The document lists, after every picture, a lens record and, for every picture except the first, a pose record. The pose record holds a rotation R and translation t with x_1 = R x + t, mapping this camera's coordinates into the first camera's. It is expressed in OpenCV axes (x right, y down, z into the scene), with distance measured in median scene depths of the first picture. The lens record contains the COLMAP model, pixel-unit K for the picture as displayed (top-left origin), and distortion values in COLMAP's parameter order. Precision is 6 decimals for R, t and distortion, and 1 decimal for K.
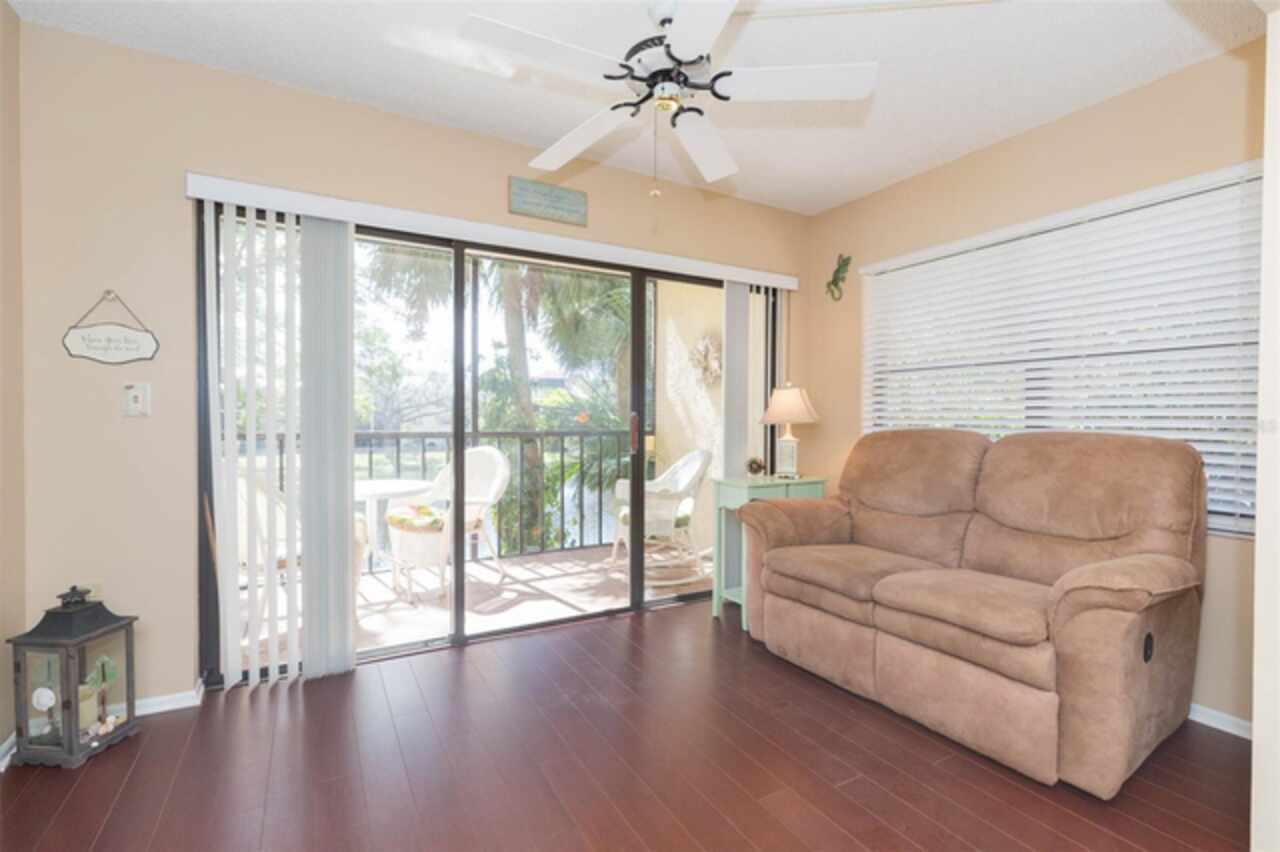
lens RADIAL K [[584.3, 0, 641.2], [0, 584.3, 427.0], [0, 0, 1]] dist [-0.000960, -0.000171]
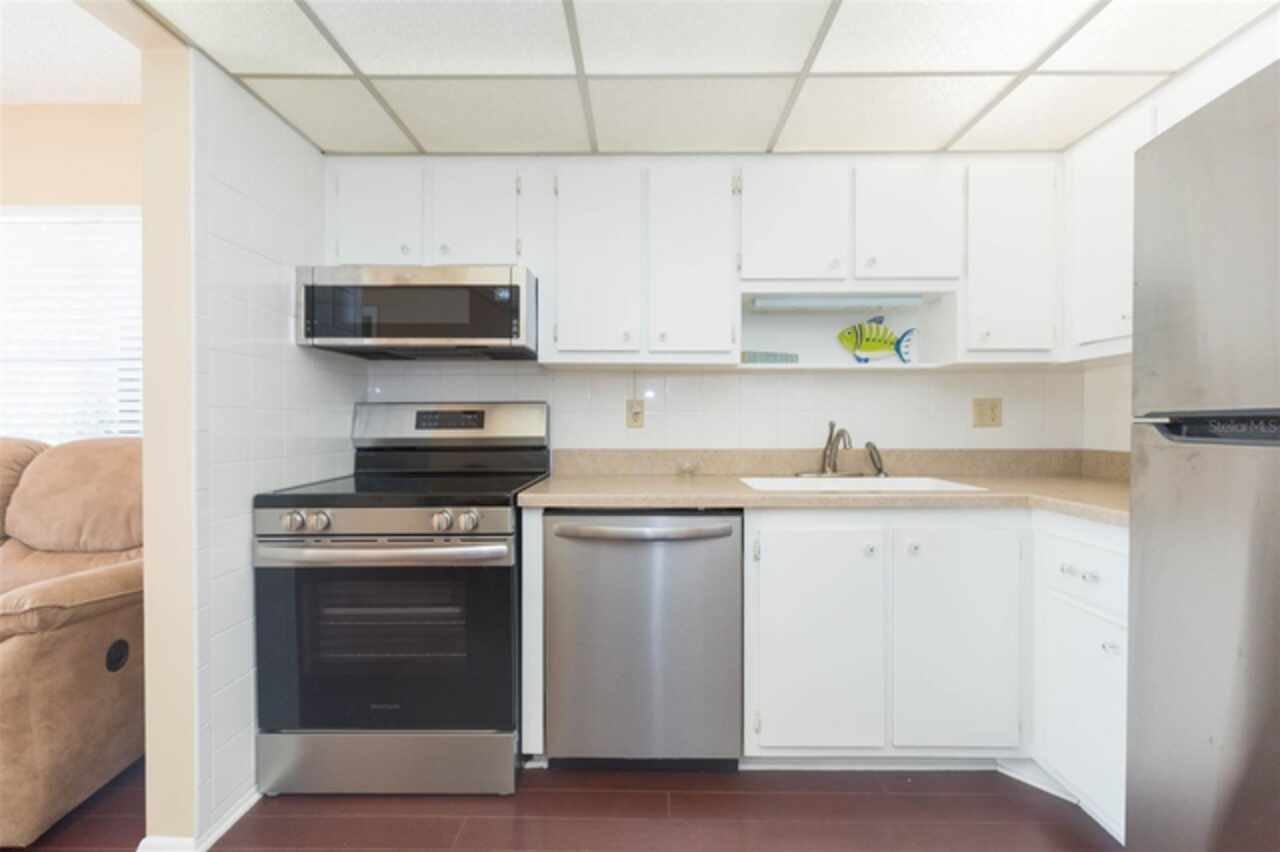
lens RADIAL K [[578.9, 0, 640.7], [0, 578.9, 426.7], [0, 0, 1]] dist [0.001517, 0.000171]
pose [[0.497678, -0.010446, 0.867299, 0.338058], [0.014665, 0.999886, 0.003628, 0.000720], [-0.867238, 0.010914, 0.497775, -0.181822]]
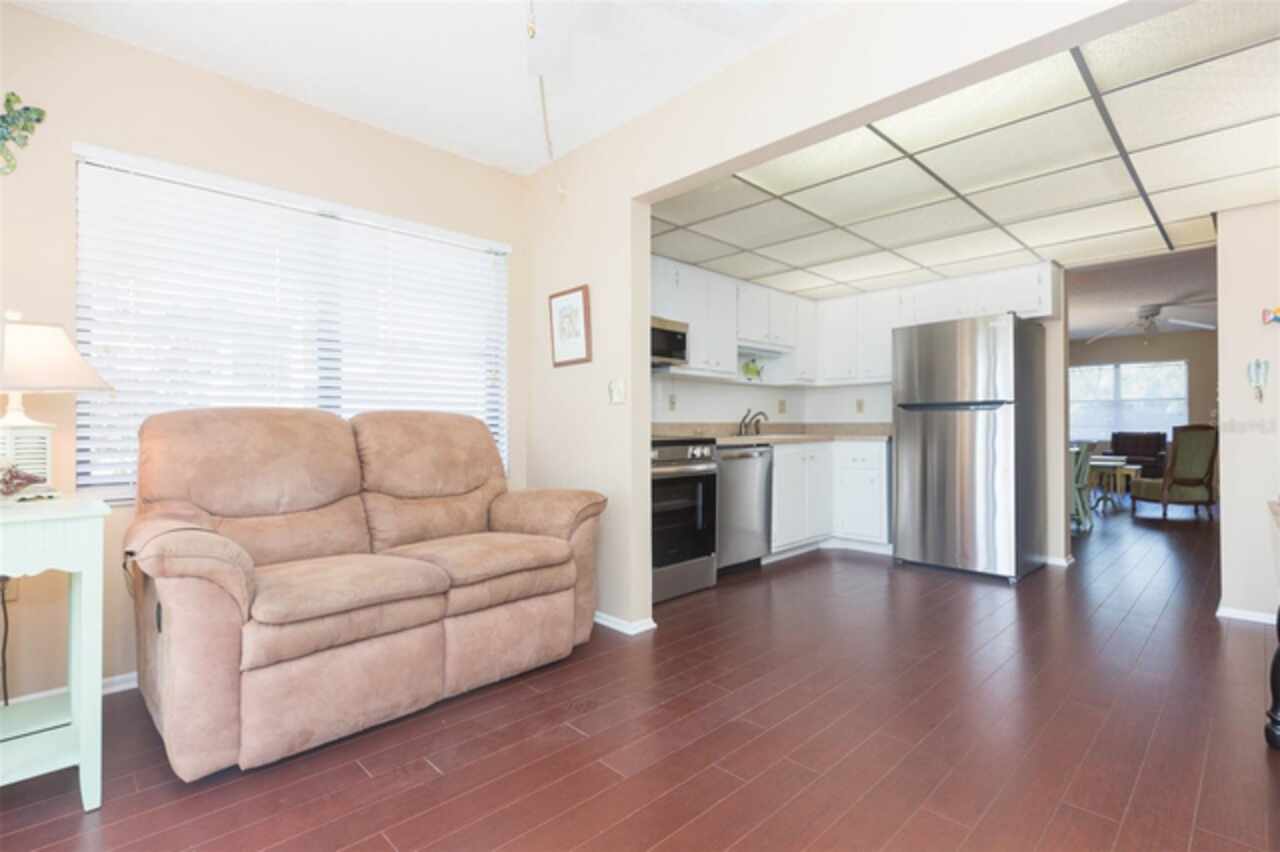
lens RADIAL K [[599.2, 0, 640.9], [0, 599.2, 421.5], [0, 0, 1]] dist [0.001219, 0.000430]
pose [[-0.253600, 0.004532, 0.967299, -0.546645], [0.015861, 0.999874, -0.000526, 0.039163], [-0.967179, 0.015209, -0.253640, 0.874010]]
